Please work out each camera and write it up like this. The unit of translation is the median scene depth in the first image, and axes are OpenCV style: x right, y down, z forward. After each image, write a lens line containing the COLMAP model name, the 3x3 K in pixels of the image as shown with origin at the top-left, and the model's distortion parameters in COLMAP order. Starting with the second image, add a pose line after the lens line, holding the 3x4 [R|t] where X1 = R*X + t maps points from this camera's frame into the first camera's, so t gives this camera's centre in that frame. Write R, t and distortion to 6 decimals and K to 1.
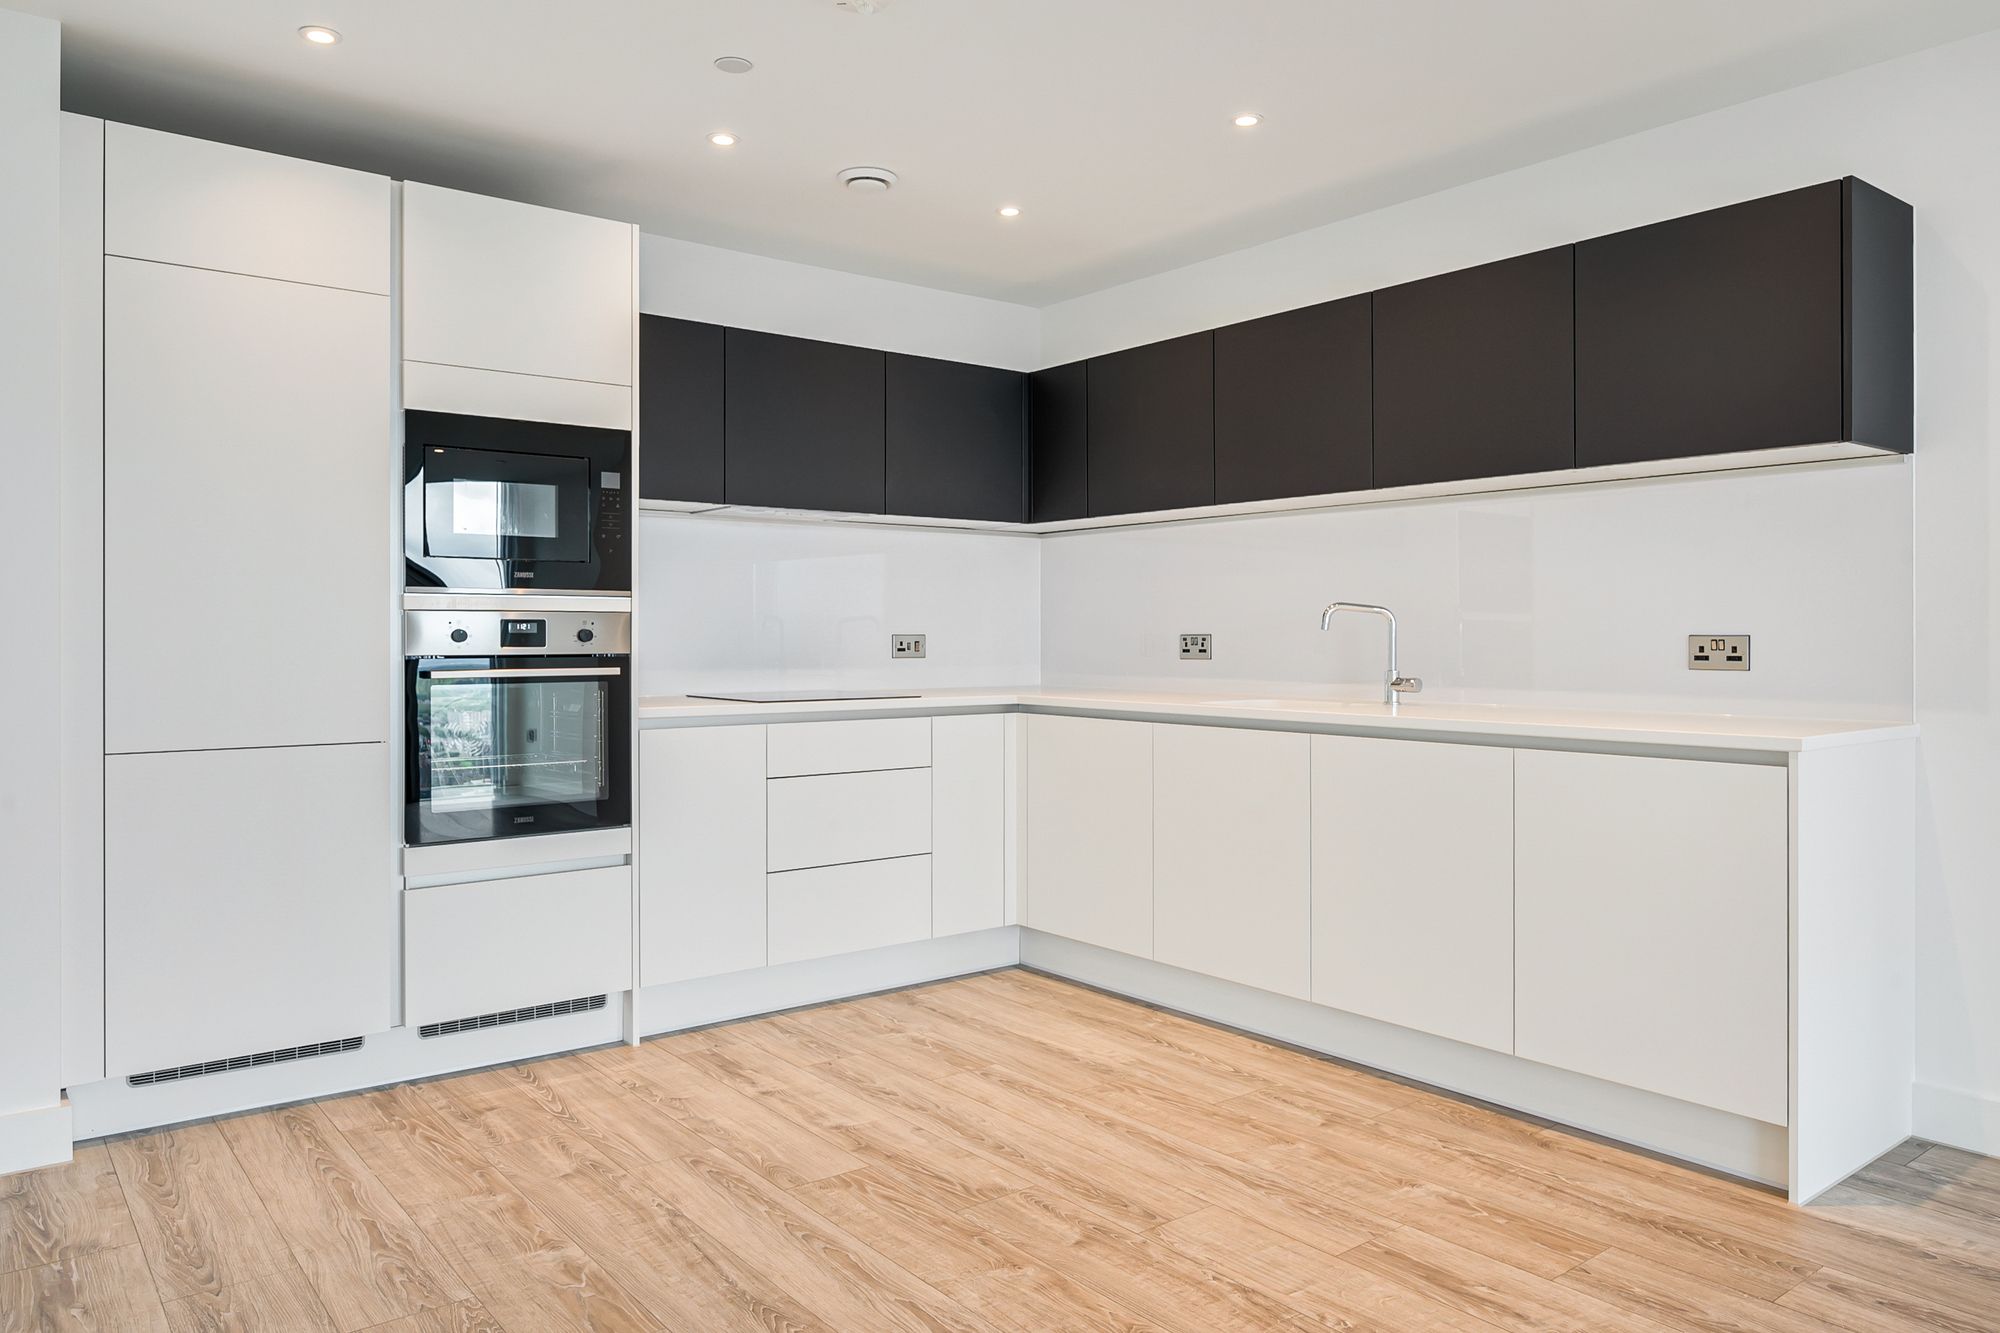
lens RADIAL K [[1348.9, 0, 1000.2], [0, 1348.9, 639.7], [0, 0, 1]] dist [-0.006753, -0.000107]
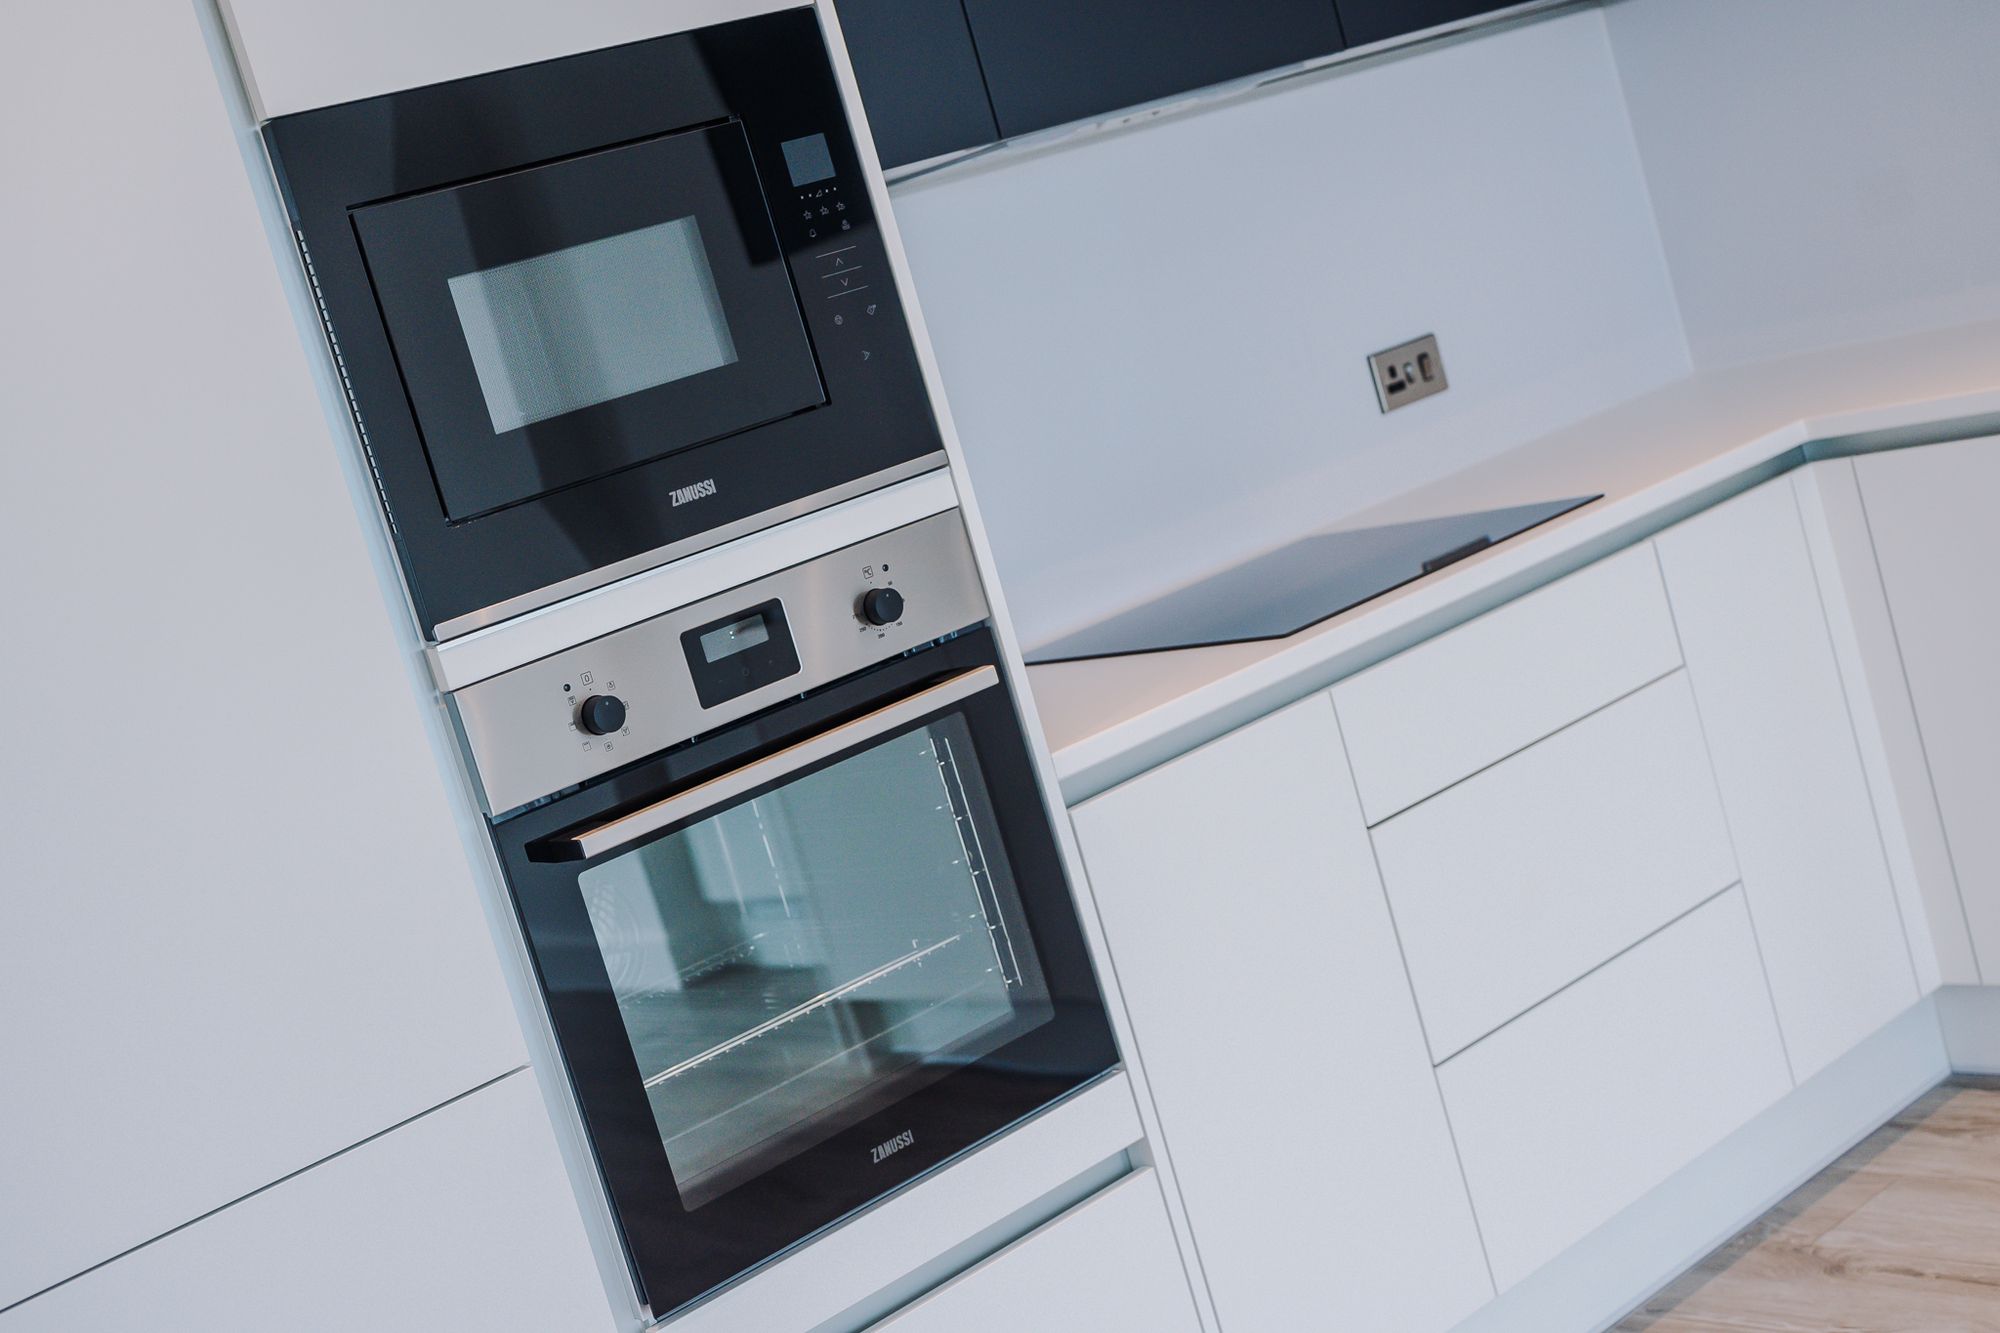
lens RADIAL K [[2817.4, 0, 975.0], [0, 2817.4, 665.7], [0, 0, 1]] dist [0.093739, 0.024215]
pose [[0.960053, -0.279691, -0.008483, -0.298805], [0.278297, 0.951236, 0.133047, -0.084855], [-0.029143, -0.130093, 0.991073, 0.277474]]
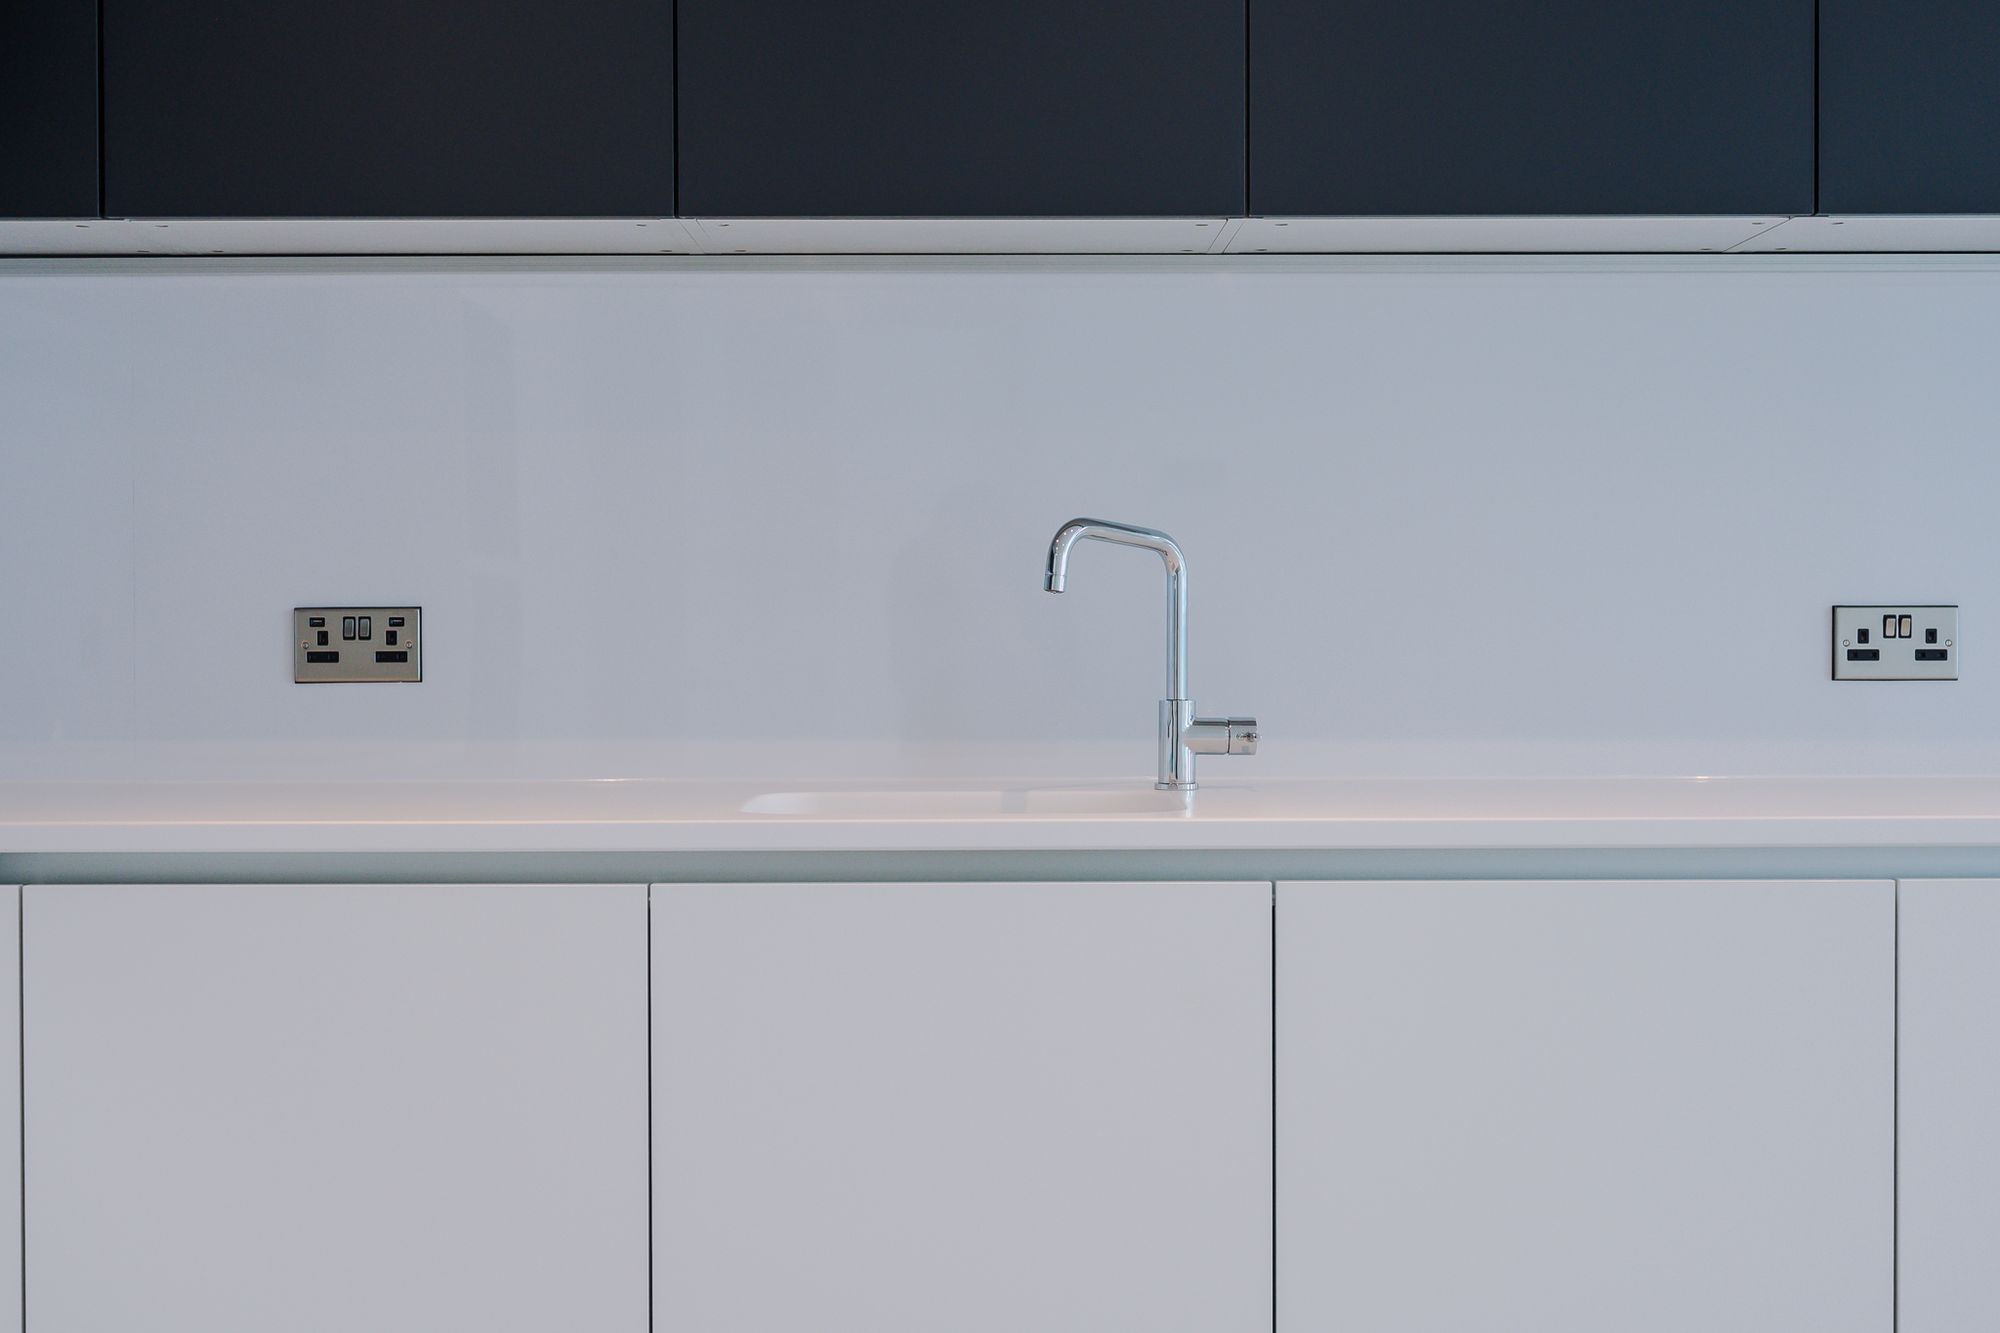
lens RADIAL K [[2853.1, 0, 997.9], [0, 2853.1, 634.2], [0, 0, 1]] dist [-0.009047, 0.014030]
pose [[0.615383, -0.003397, 0.788221, -0.426697], [0.005135, 0.999987, 0.000301, 0.004575], [-0.788212, 0.003862, 0.615392, 0.621340]]
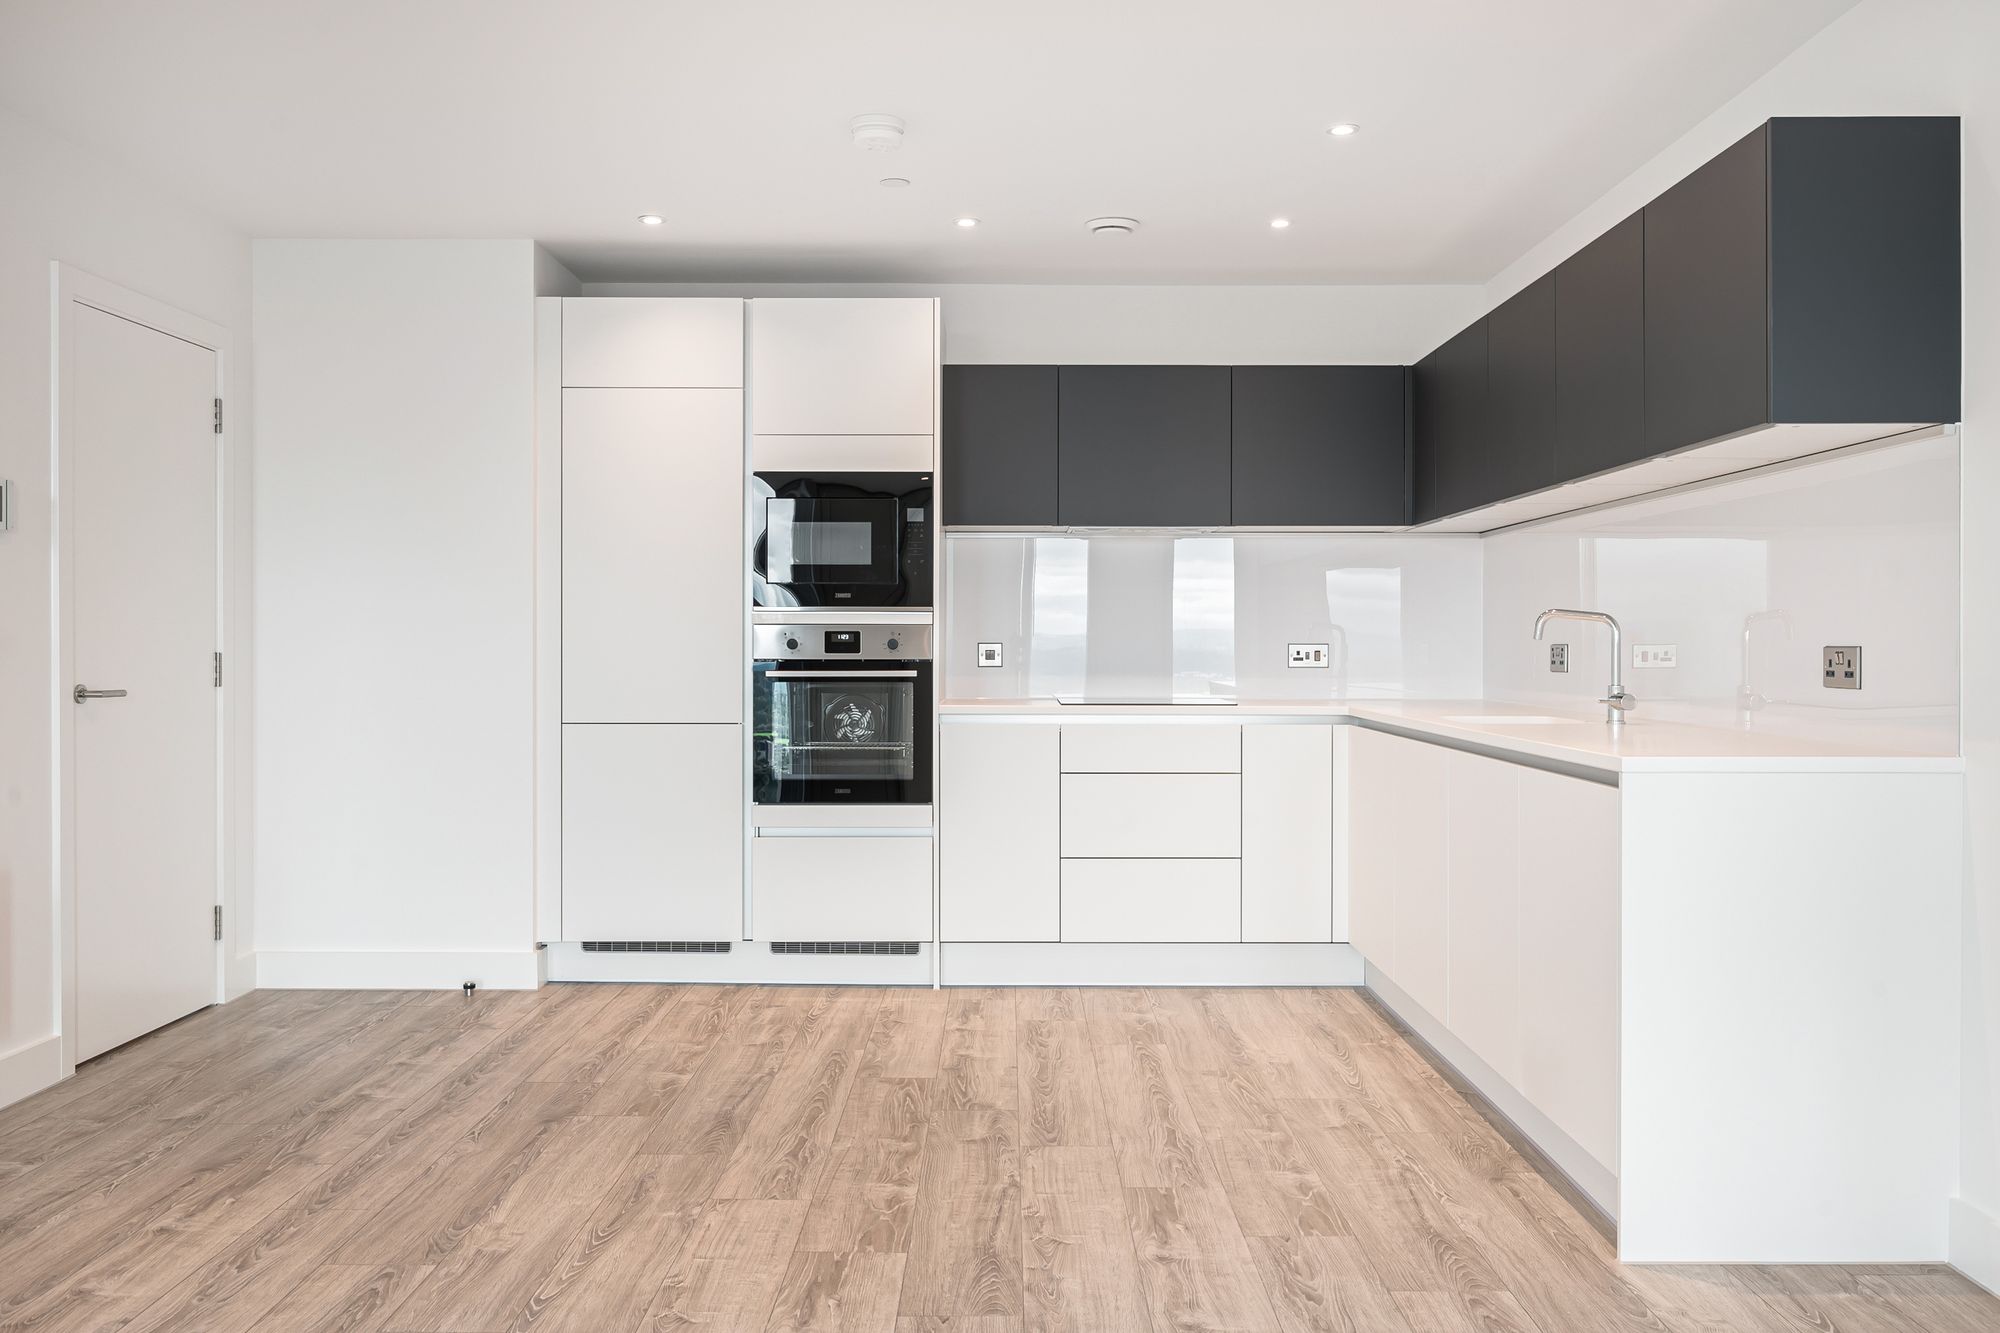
lens RADIAL K [[1661.1, 0, 1008.9], [0, 1661.1, 648.9], [0, 0, 1]] dist [-0.007669, -0.001965]
pose [[0.786608, 0.003894, -0.617441, 0.742703], [-0.004250, 0.999991, 0.000892, -0.000530], [0.617438, 0.001922, 0.786617, -0.121650]]
